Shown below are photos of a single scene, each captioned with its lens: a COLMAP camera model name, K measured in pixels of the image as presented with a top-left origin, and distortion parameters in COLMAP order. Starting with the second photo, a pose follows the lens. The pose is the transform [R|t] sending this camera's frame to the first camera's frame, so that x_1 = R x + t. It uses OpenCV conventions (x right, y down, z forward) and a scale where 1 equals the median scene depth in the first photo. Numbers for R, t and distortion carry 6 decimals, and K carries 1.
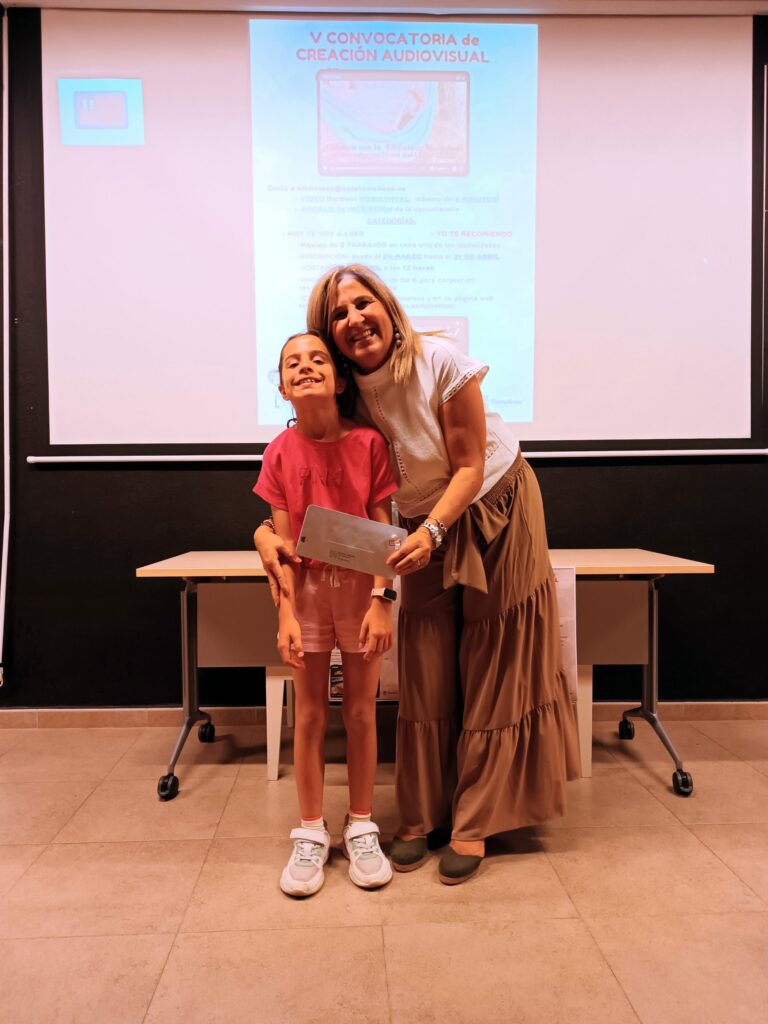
lens RADIAL K [[753.2, 0, 386.9], [0, 753.2, 518.8], [0, 0, 1]] dist [0.013604, -0.011514]
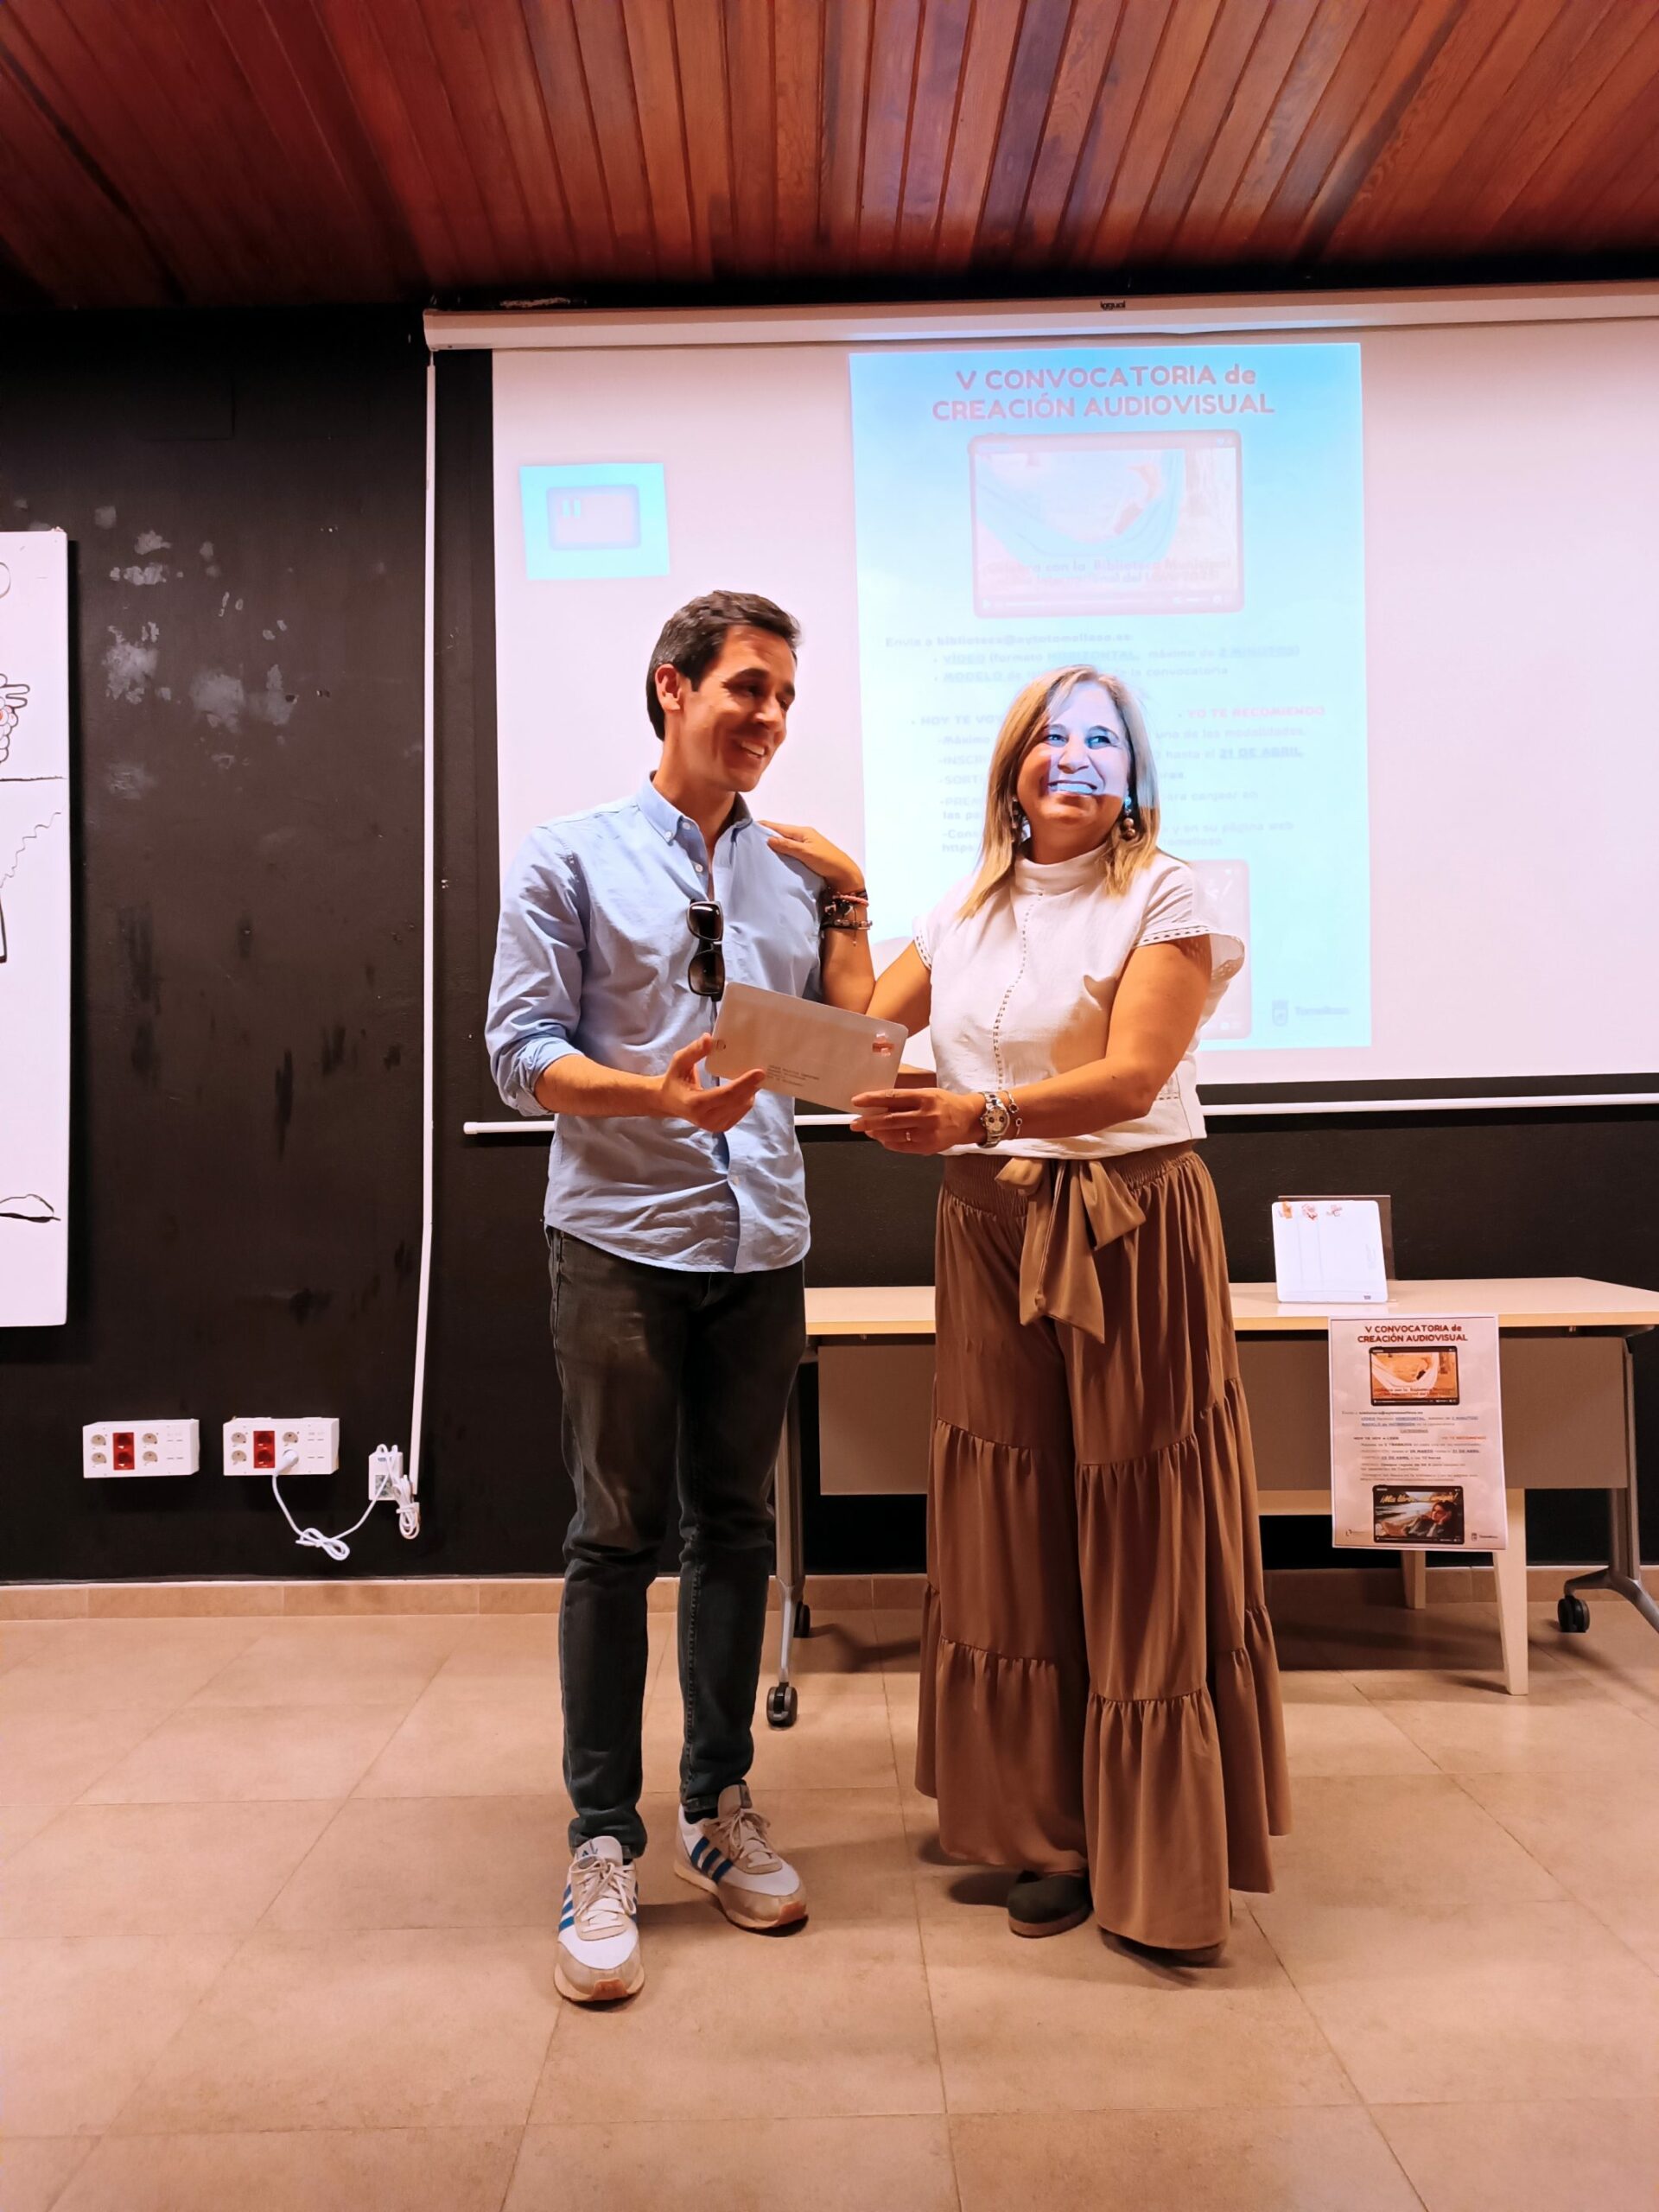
lens RADIAL K [[1627.1, 0, 831.9], [0, 1627.1, 1113.9], [0, 0, 1]] dist [0.013604, -0.011514]
pose [[0.999011, -0.013810, -0.042256, -0.150635], [0.011455, 0.998395, -0.055460, -0.018559], [0.042954, 0.054921, 0.997566, -0.198045]]
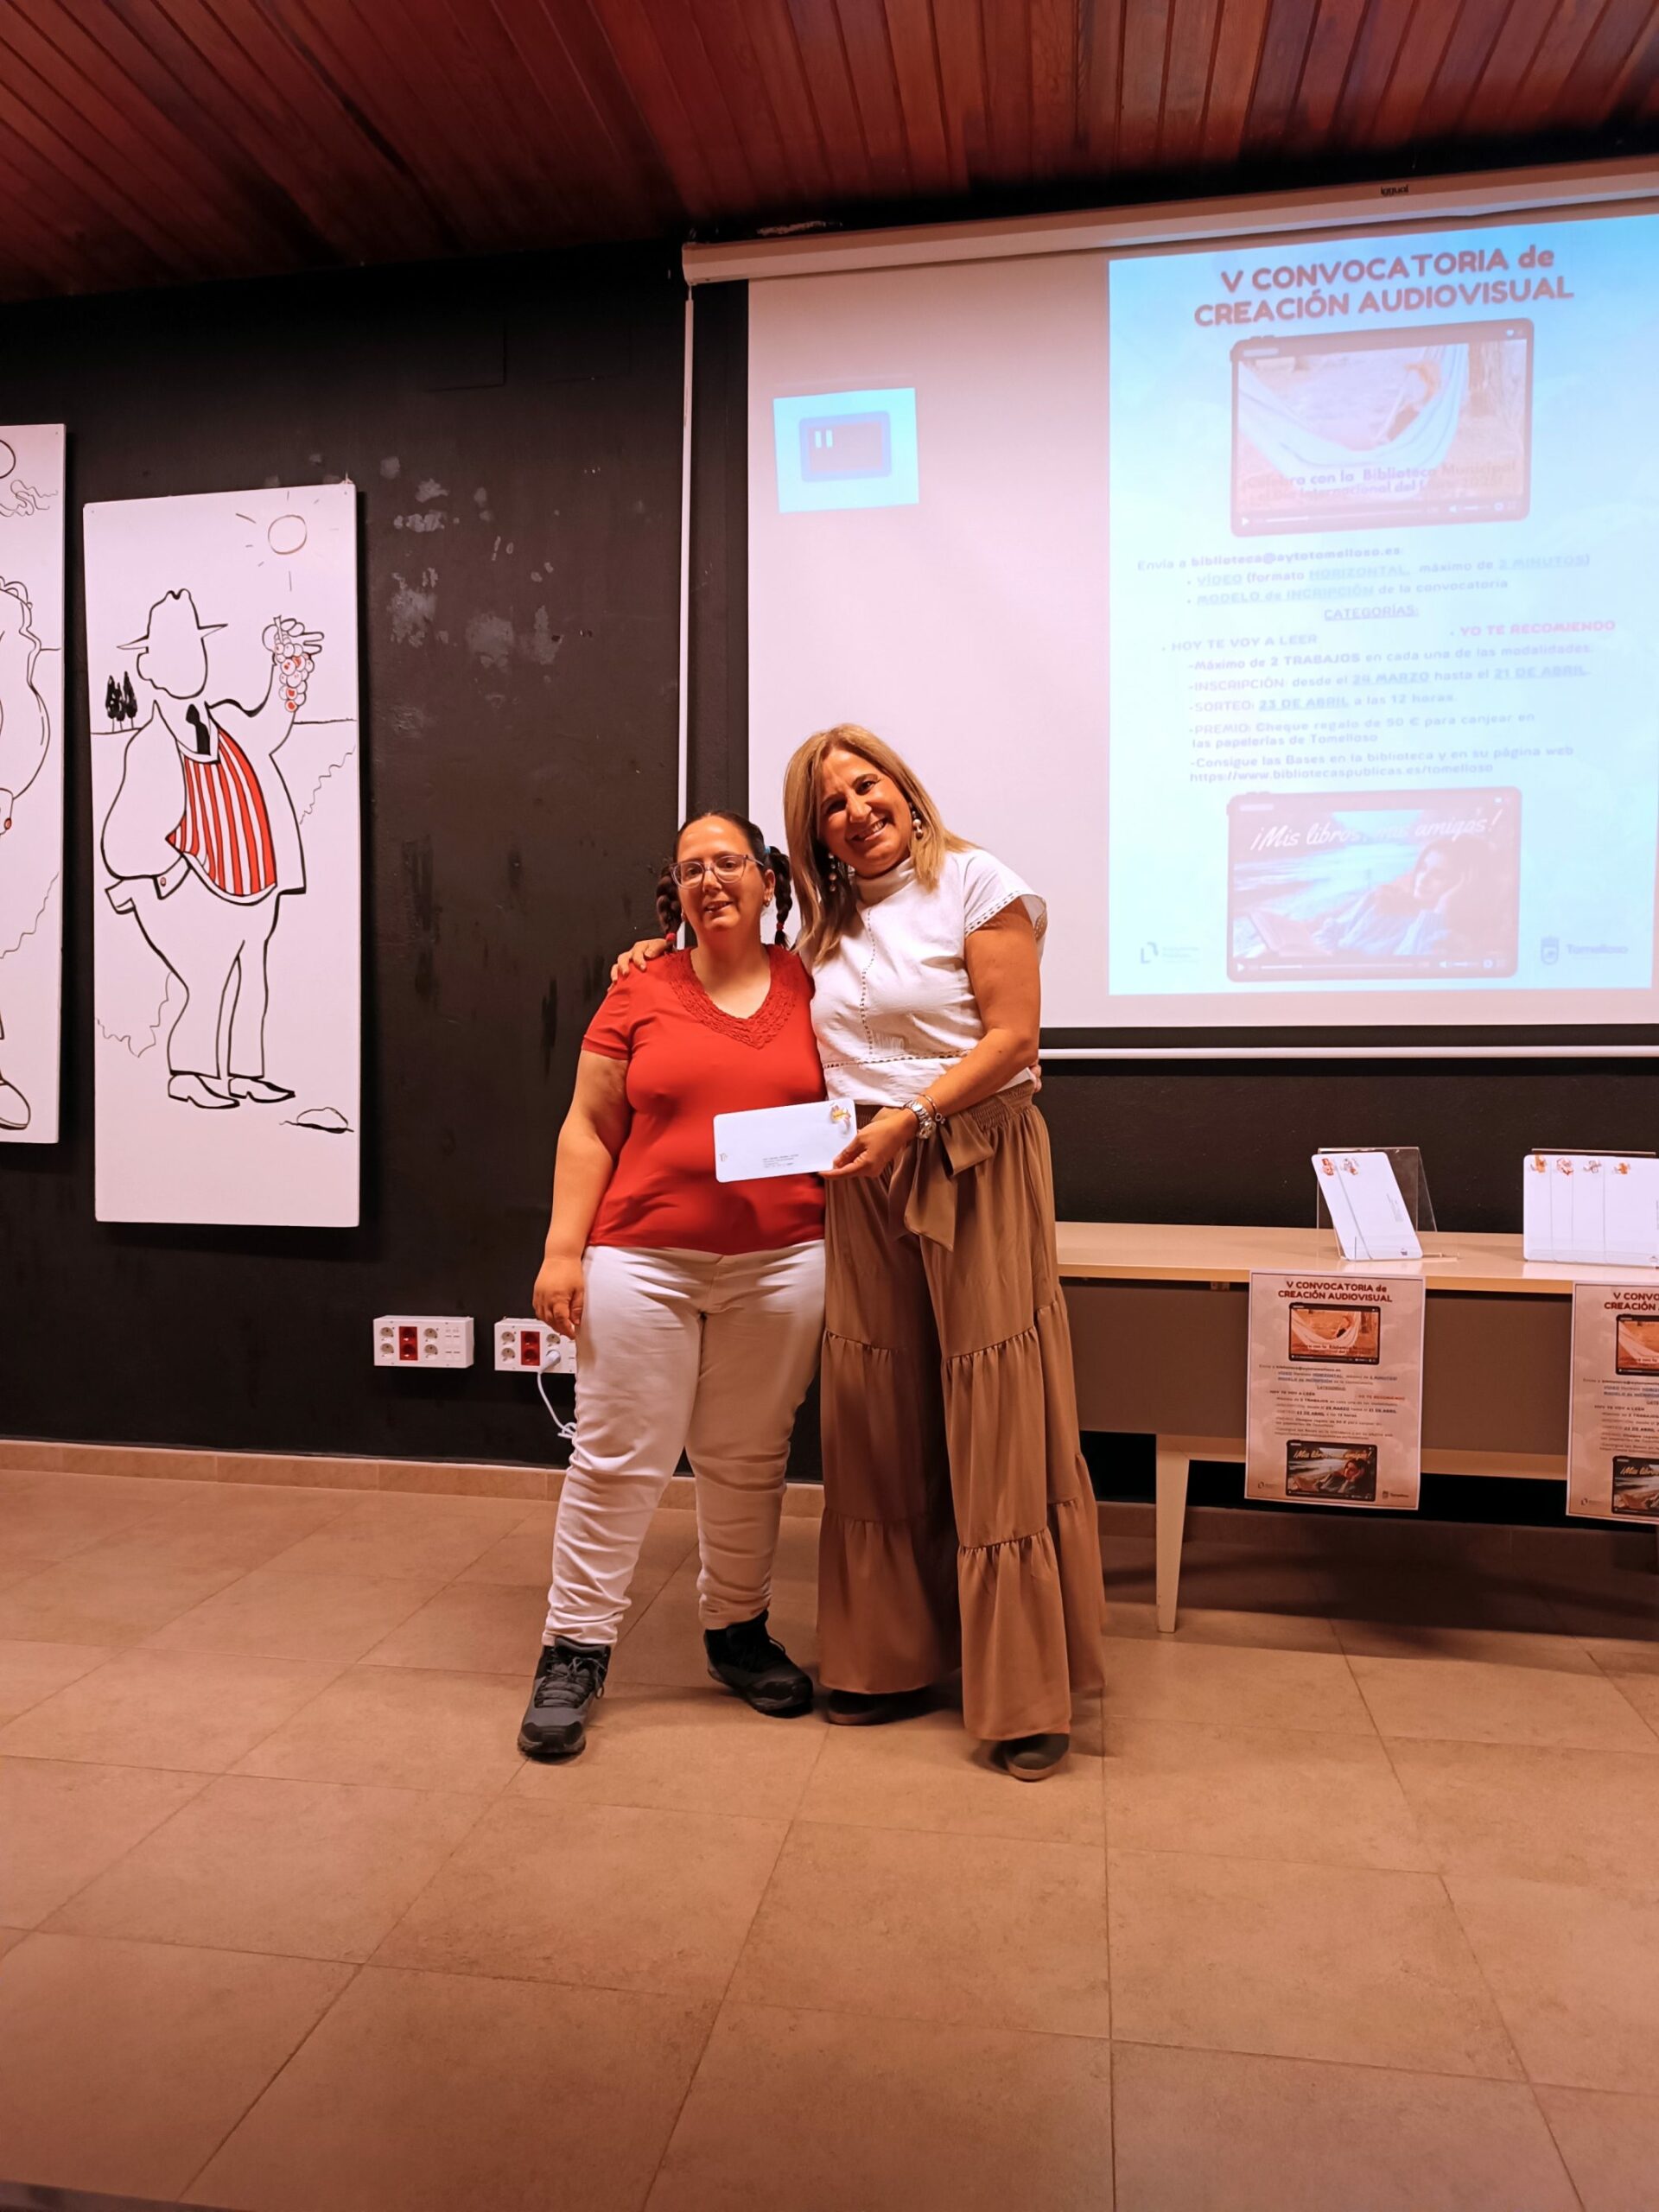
lens RADIAL K [[1627.1, 0, 822.5], [0, 1627.1, 1114.6], [0, 0, 1]] dist [0.013604, -0.011514]
pose [[0.975842, 0.015632, -0.217918, -0.116089], [-0.012845, 0.999817, 0.014200, -0.050618], [0.218100, -0.011058, 0.975864, -0.216384]]
